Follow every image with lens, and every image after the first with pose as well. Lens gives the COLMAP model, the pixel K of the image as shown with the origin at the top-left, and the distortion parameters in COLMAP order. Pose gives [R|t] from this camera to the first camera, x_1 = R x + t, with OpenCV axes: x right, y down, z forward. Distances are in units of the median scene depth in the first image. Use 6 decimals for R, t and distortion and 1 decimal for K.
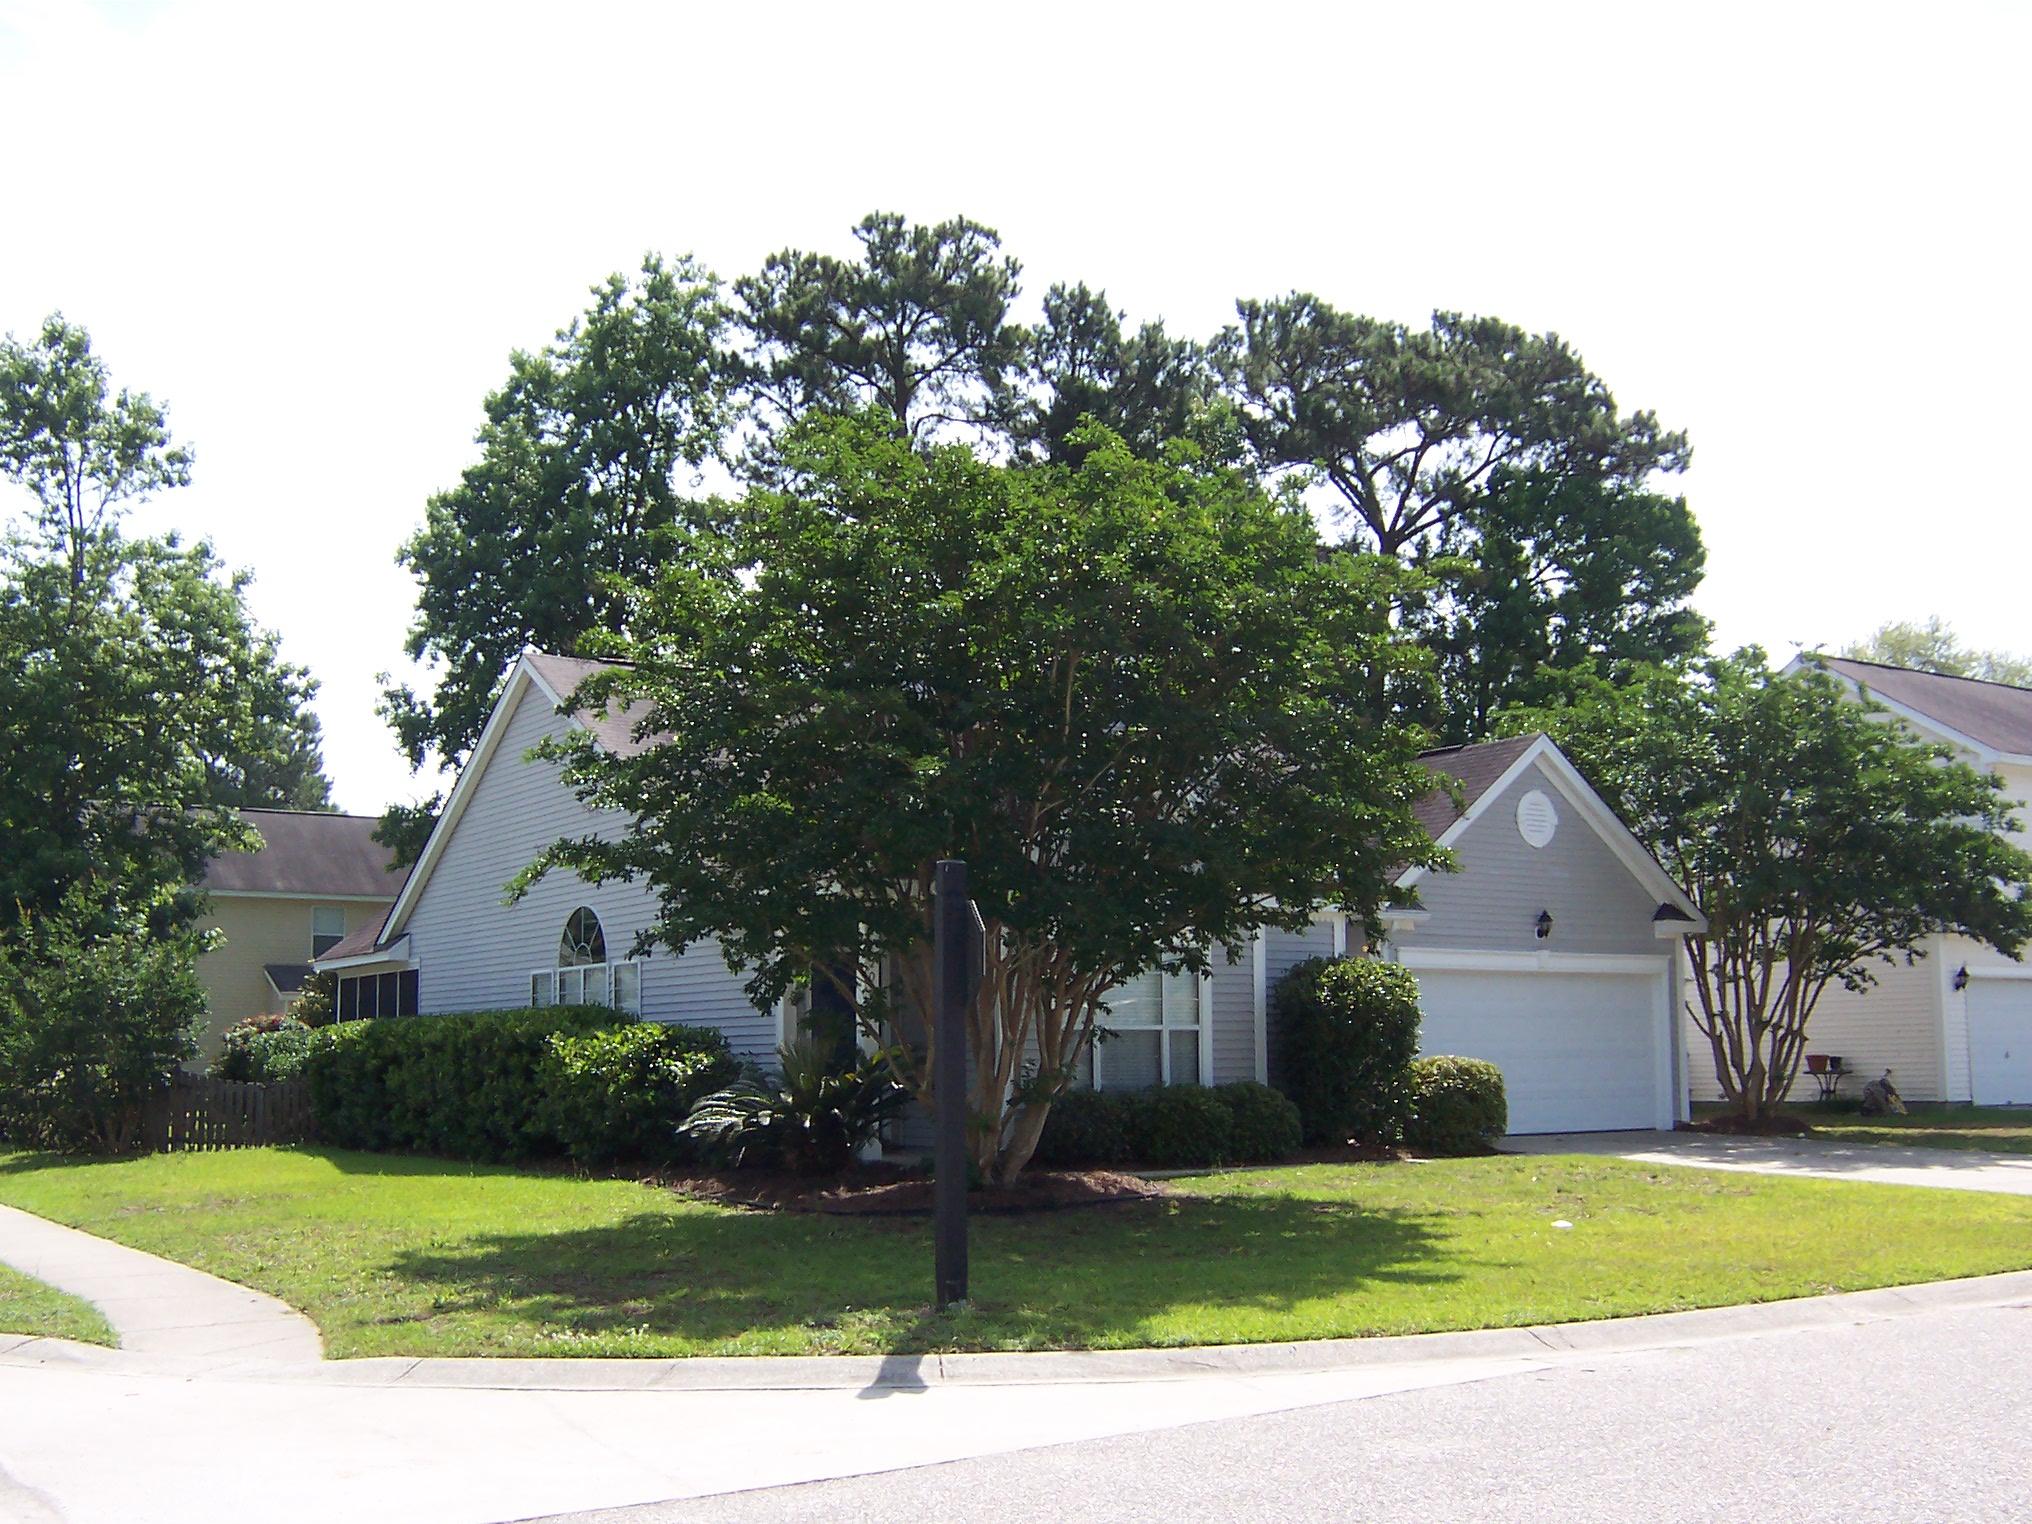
lens RADIAL K [[2162.3, 0, 1017.0], [0, 2162.3, 761.5], [0, 0, 1]] dist [-0.051531, 0.000000]
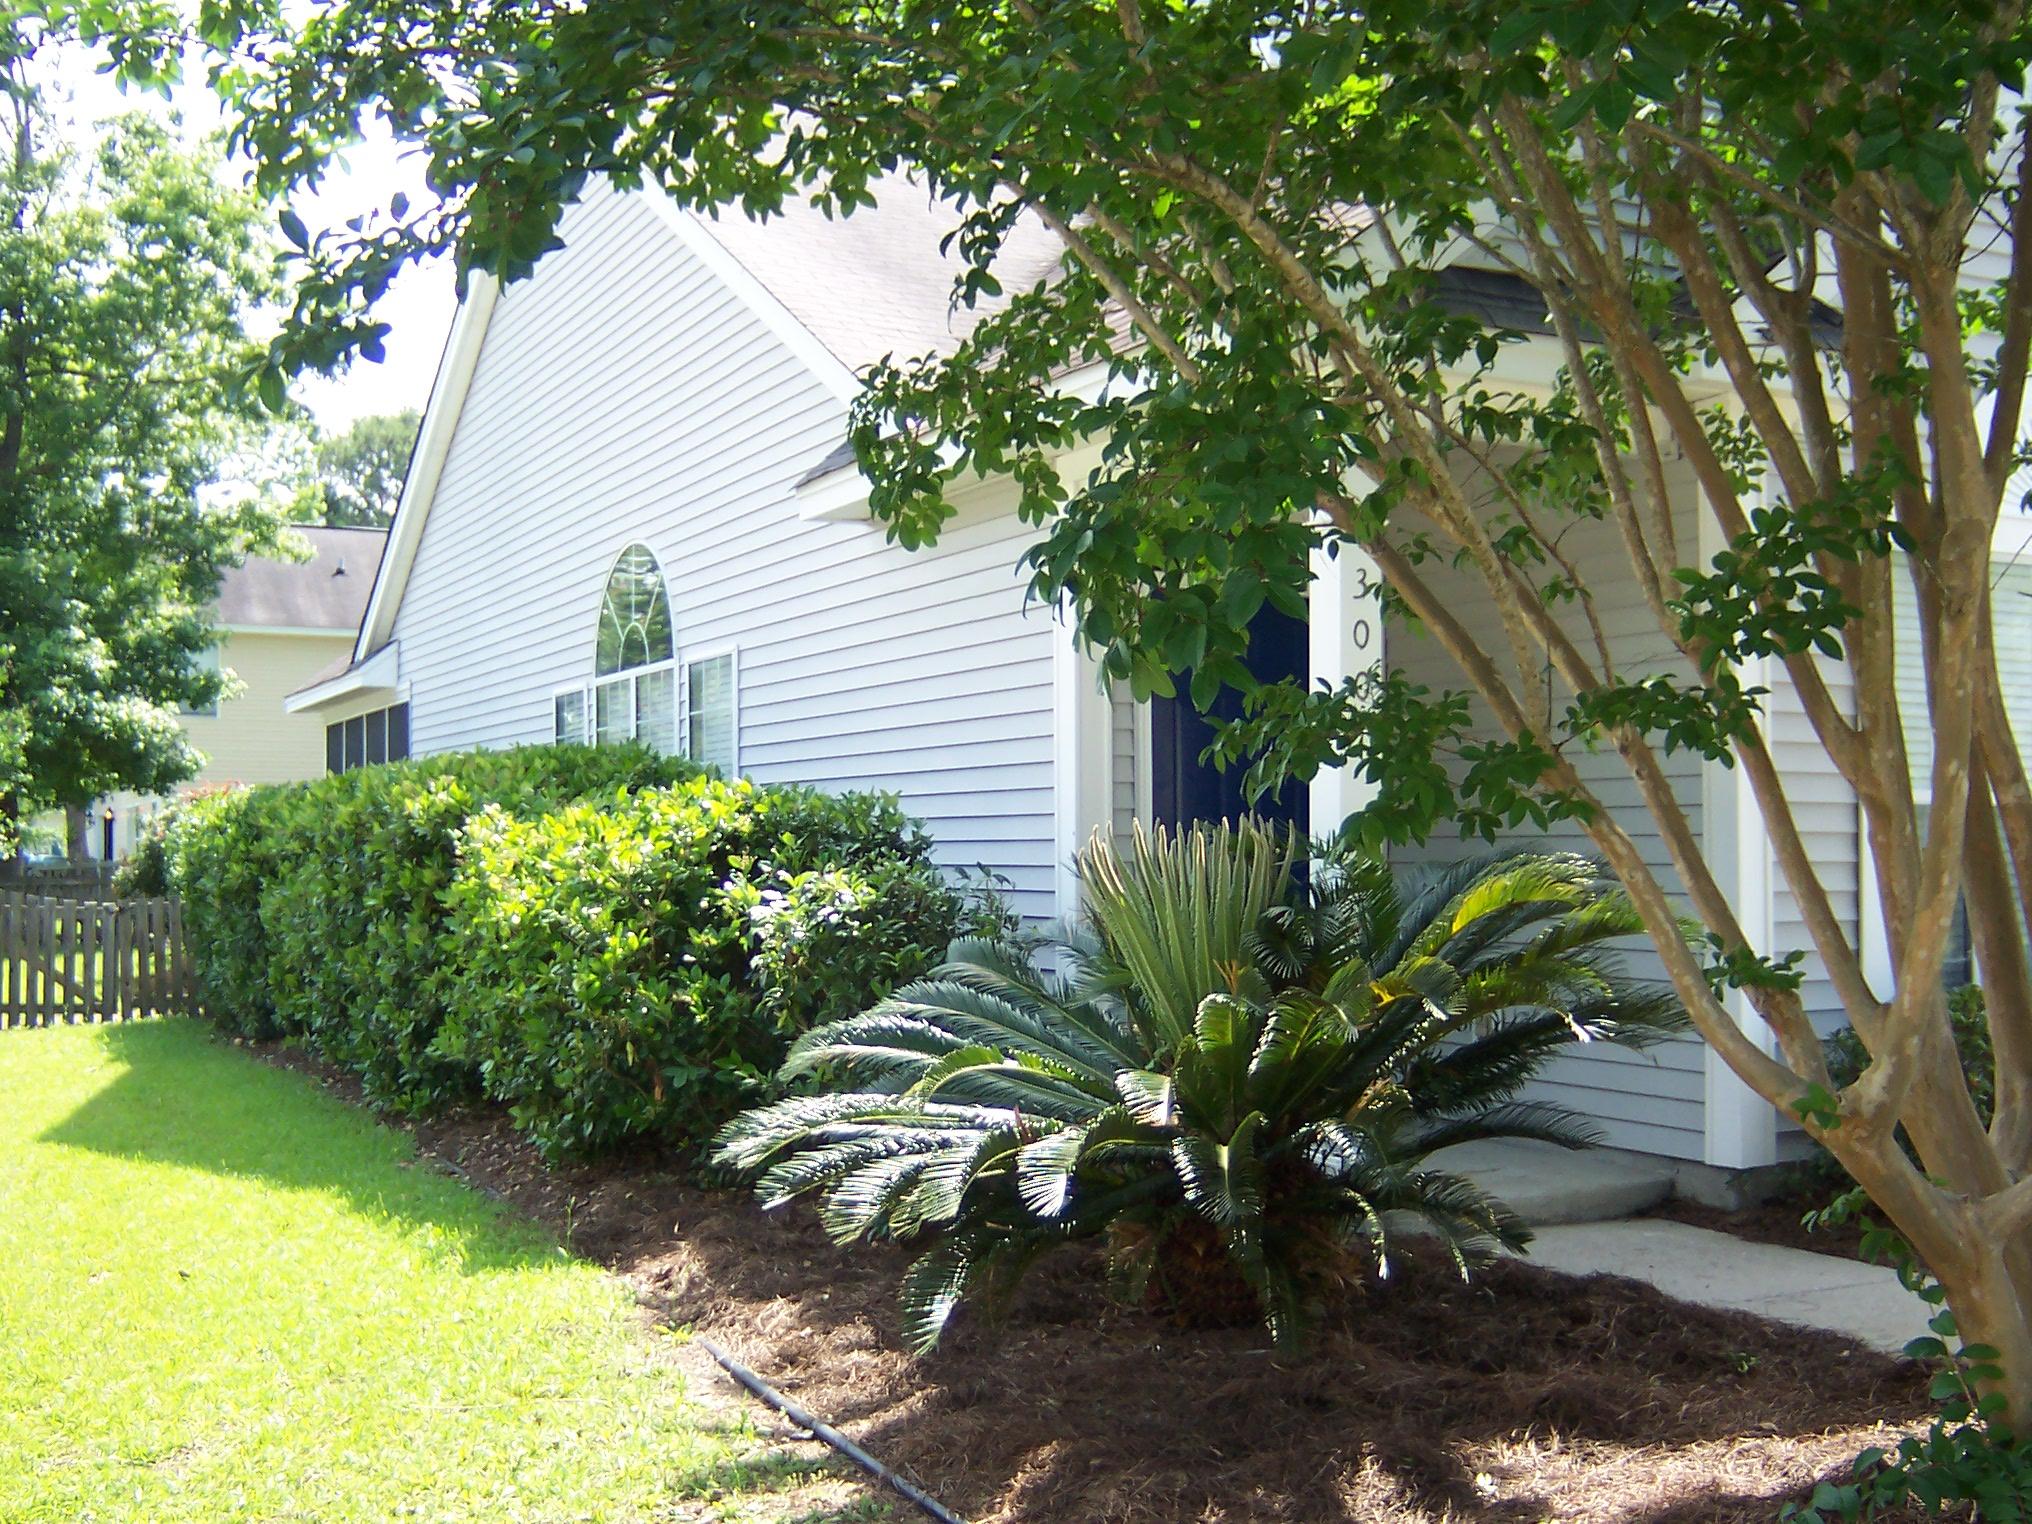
lens RADIAL K [[2162.3, 0, 1017.6], [0, 2162.3, 762.9], [0, 0, 1]] dist [-0.051531, 0.000000]
pose [[0.994518, -0.006307, -0.104371, -0.076740], [0.017440, 0.994203, 0.106097, 0.076556], [0.103097, -0.107336, 0.988863, 0.618043]]
